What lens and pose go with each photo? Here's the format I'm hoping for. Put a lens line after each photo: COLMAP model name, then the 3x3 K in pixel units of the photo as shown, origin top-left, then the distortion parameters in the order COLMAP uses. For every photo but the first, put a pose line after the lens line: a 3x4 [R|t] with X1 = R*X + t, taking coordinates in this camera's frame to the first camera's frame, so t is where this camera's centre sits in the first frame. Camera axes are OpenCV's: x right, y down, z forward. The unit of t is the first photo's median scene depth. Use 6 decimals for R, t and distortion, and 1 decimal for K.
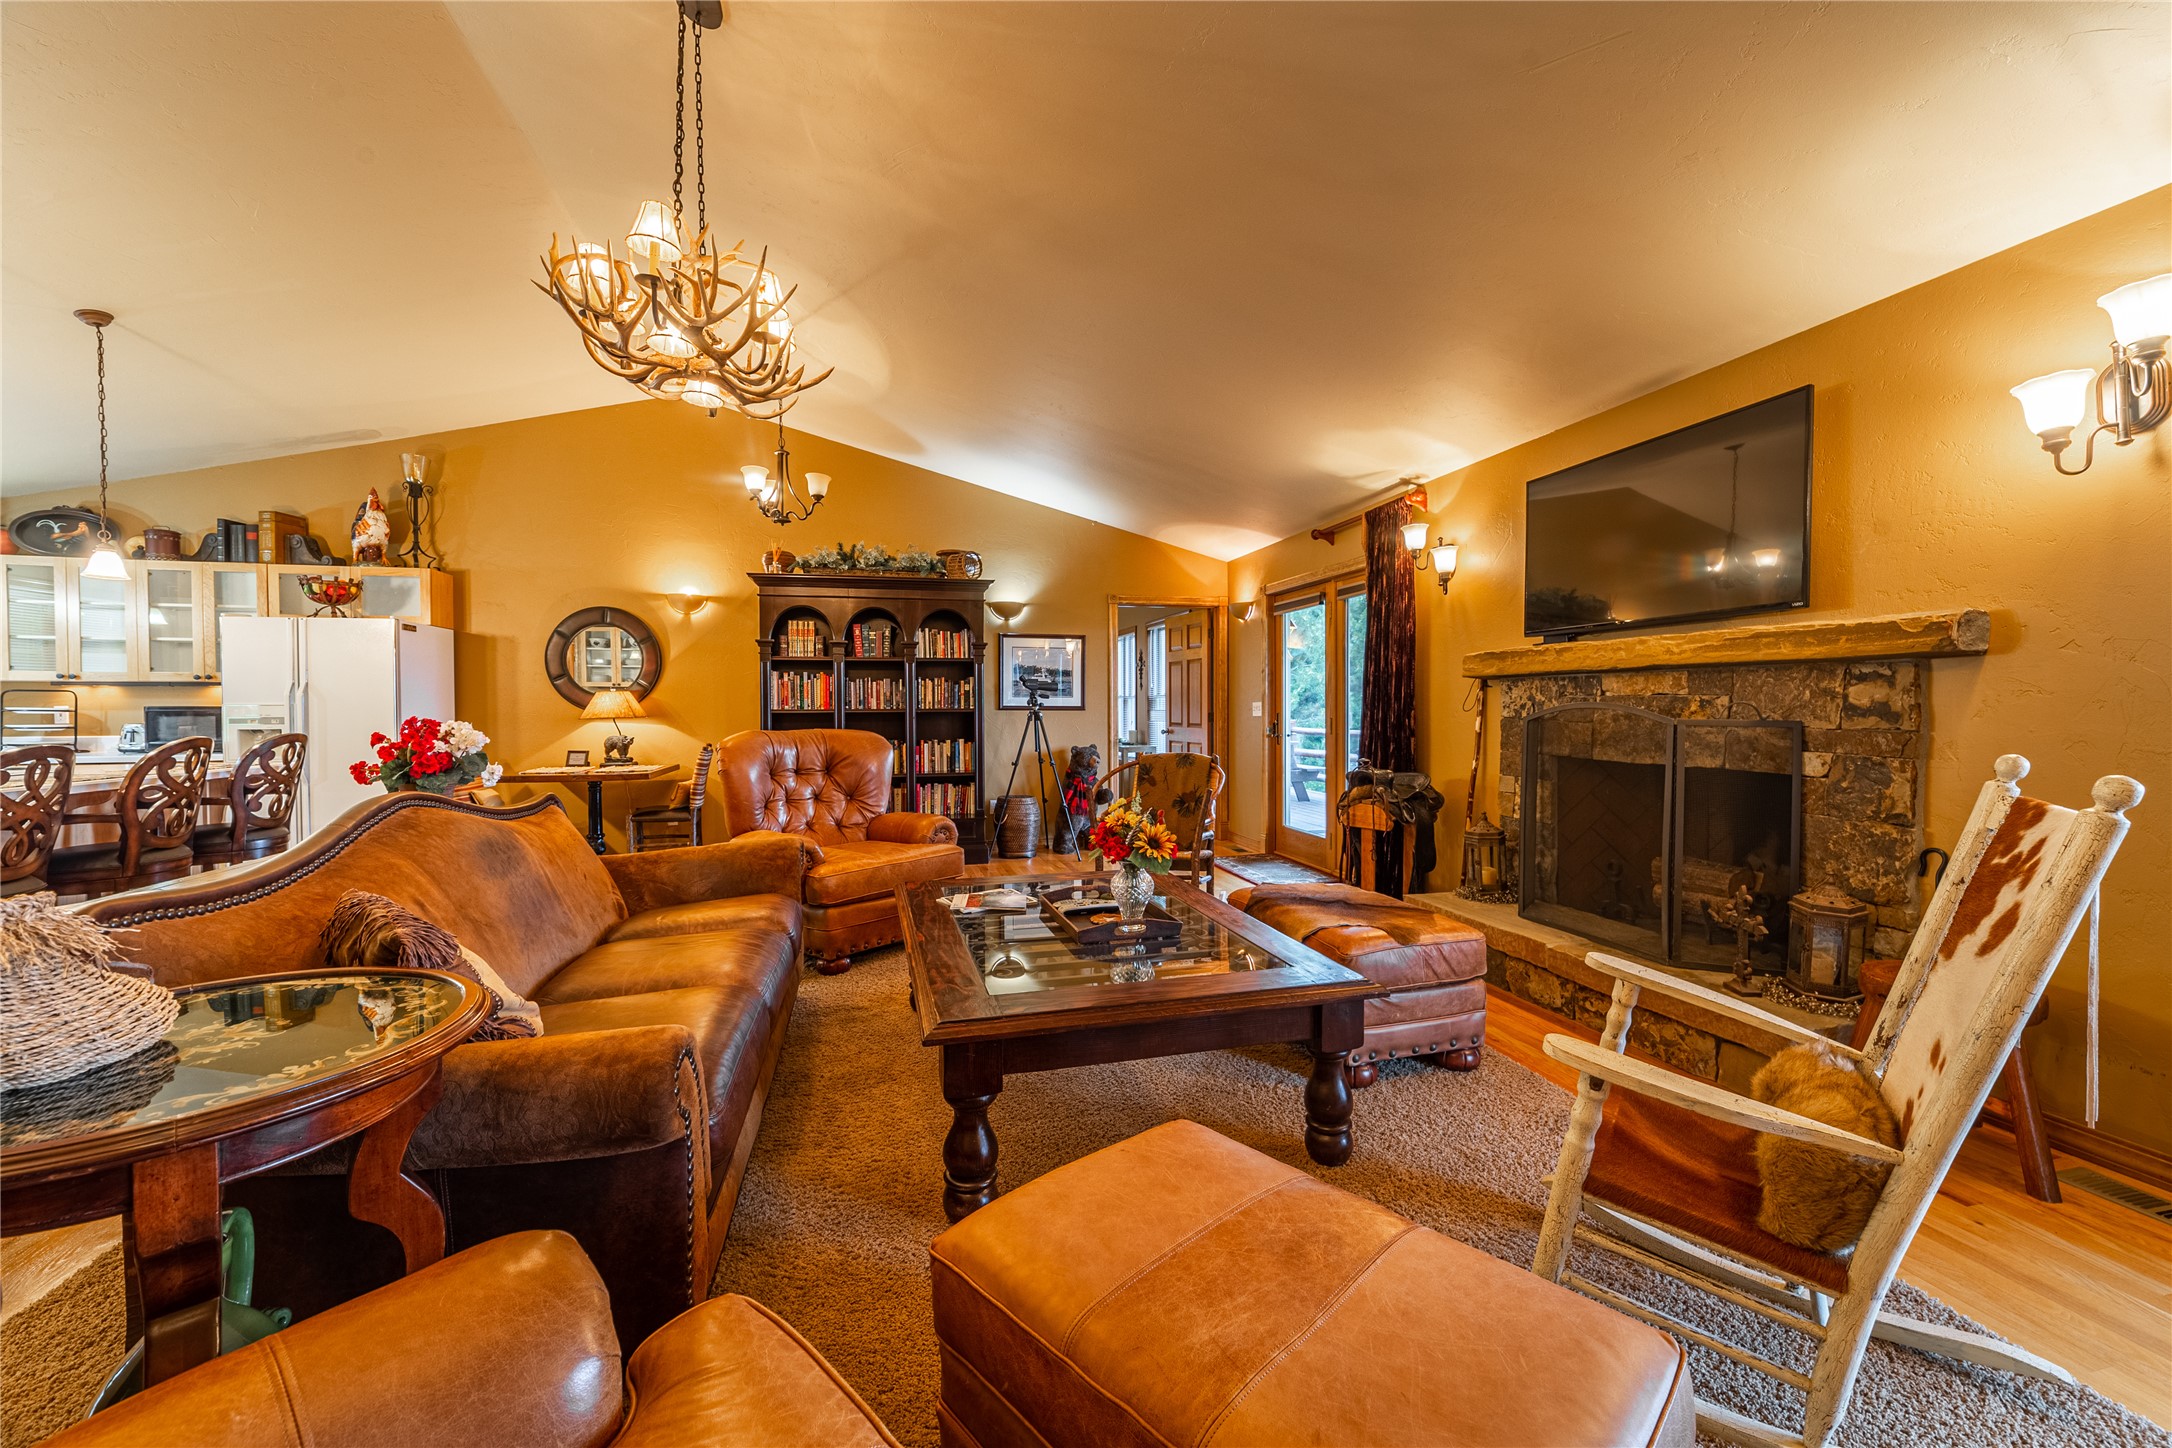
lens RADIAL K [[850.7, 0, 1082.4], [0, 850.7, 718.0], [0, 0, 1]] dist [-0.019104, 0.007923]
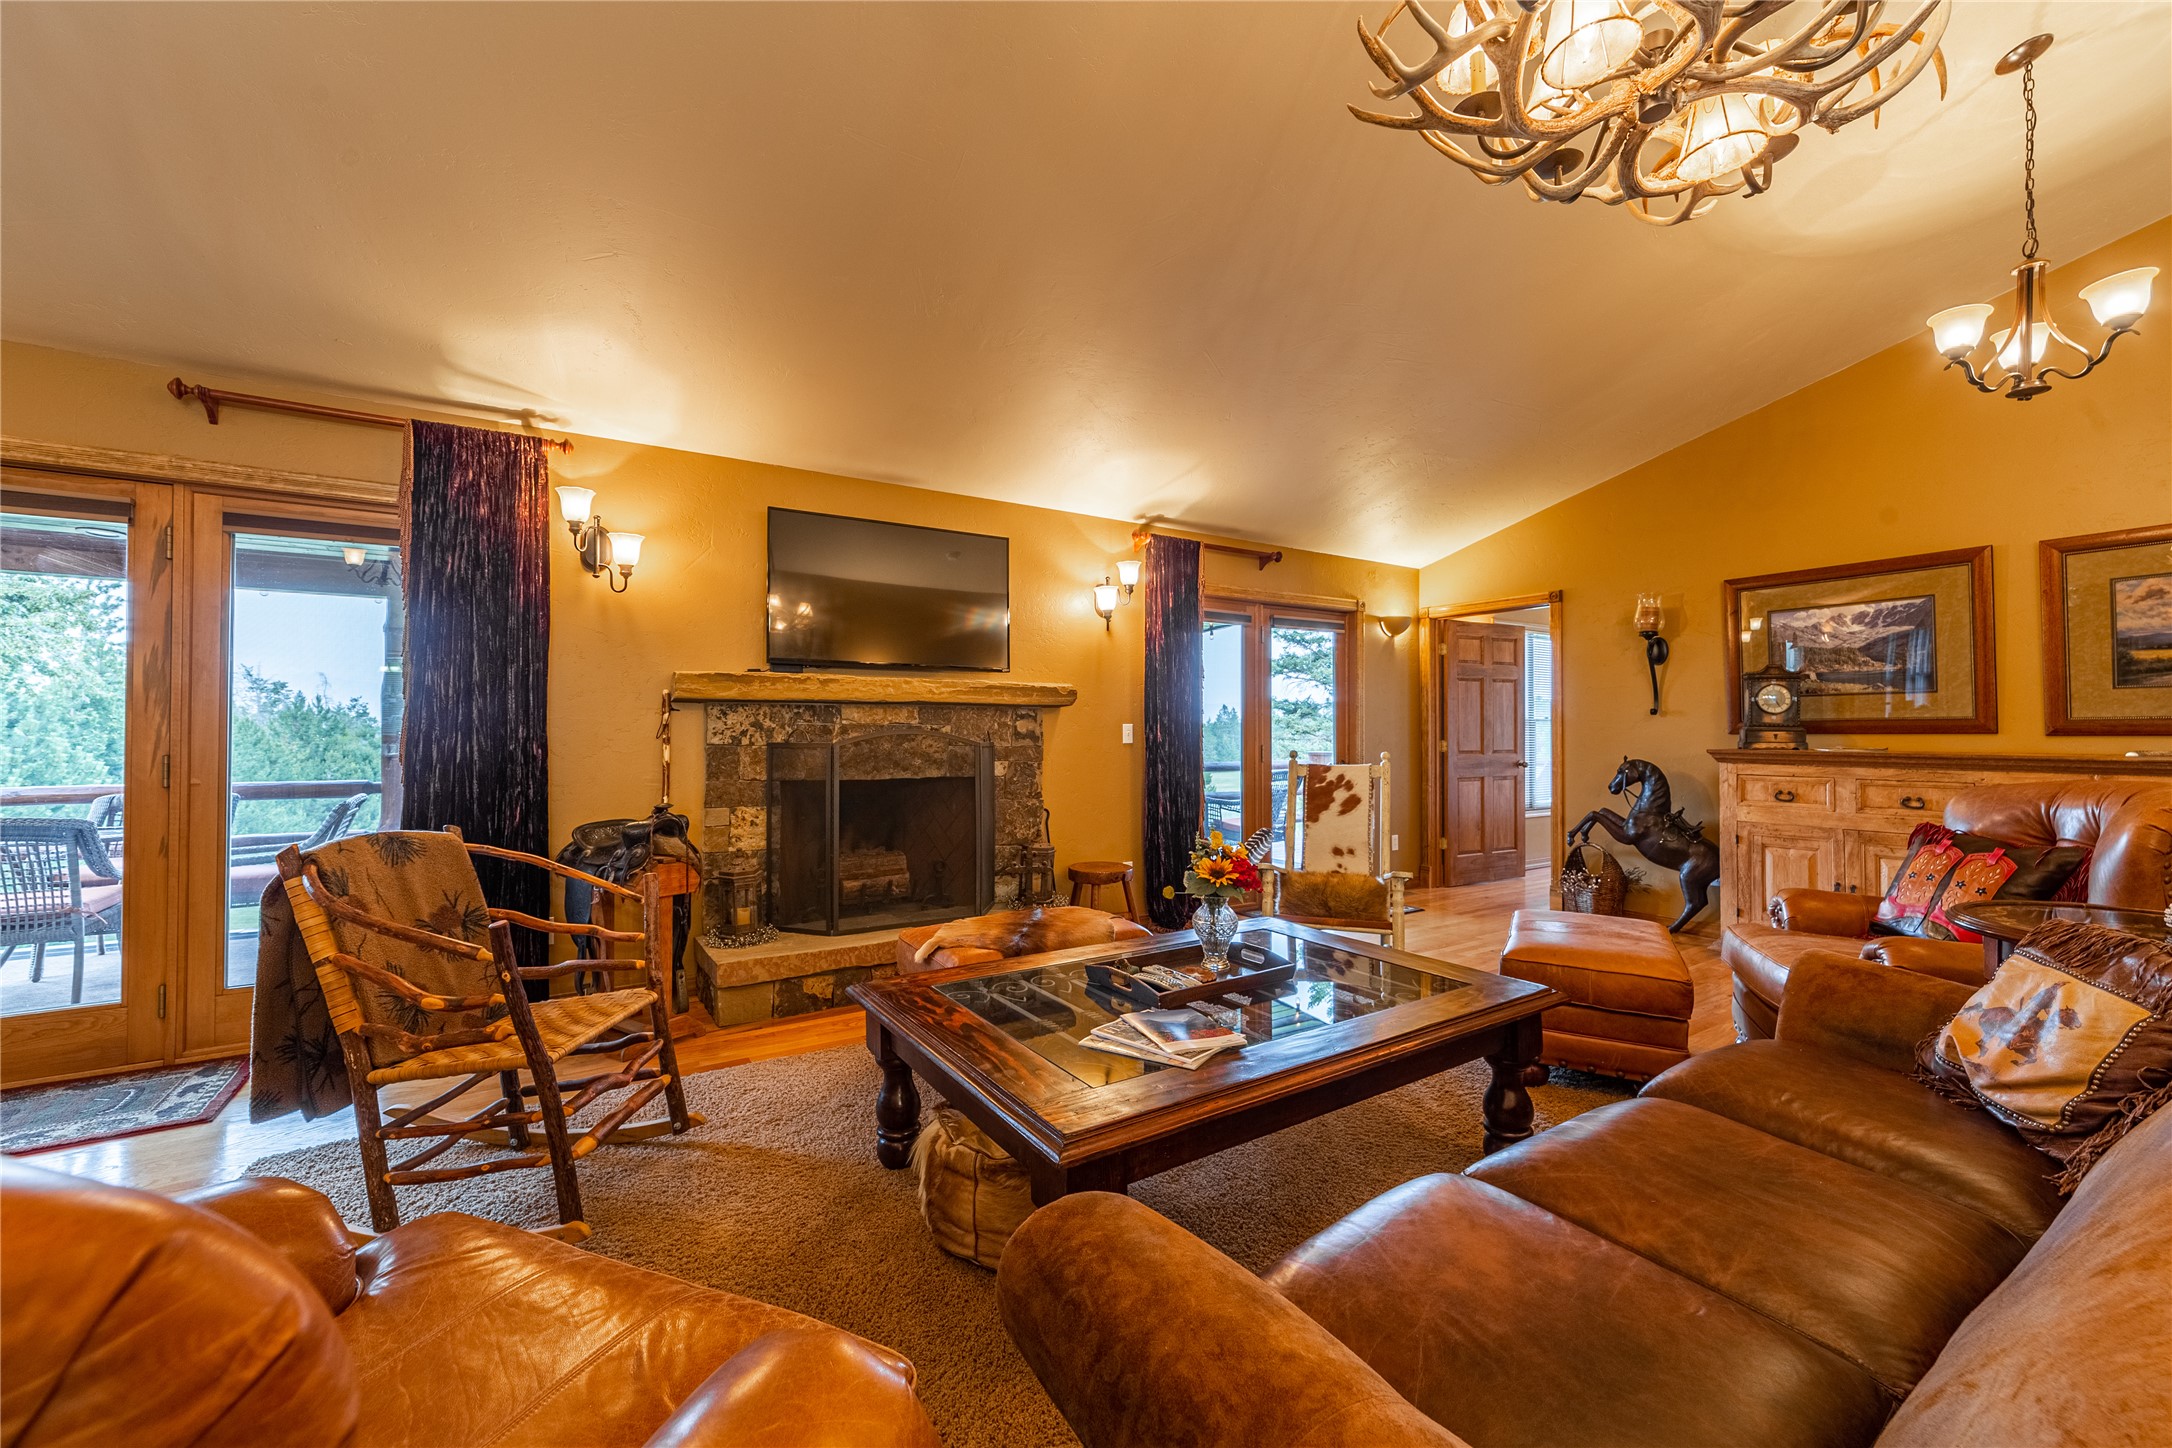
lens RADIAL K [[850.7, 0, 1082.4], [0, 850.7, 718.0], [0, 0, 1]] dist [-0.019104, 0.007923]
pose [[-0.313265, 0.013392, 0.949571, -0.625496], [0.012171, 0.999875, -0.010086, -0.020176], [-0.949588, 0.008397, -0.313389, 1.140253]]
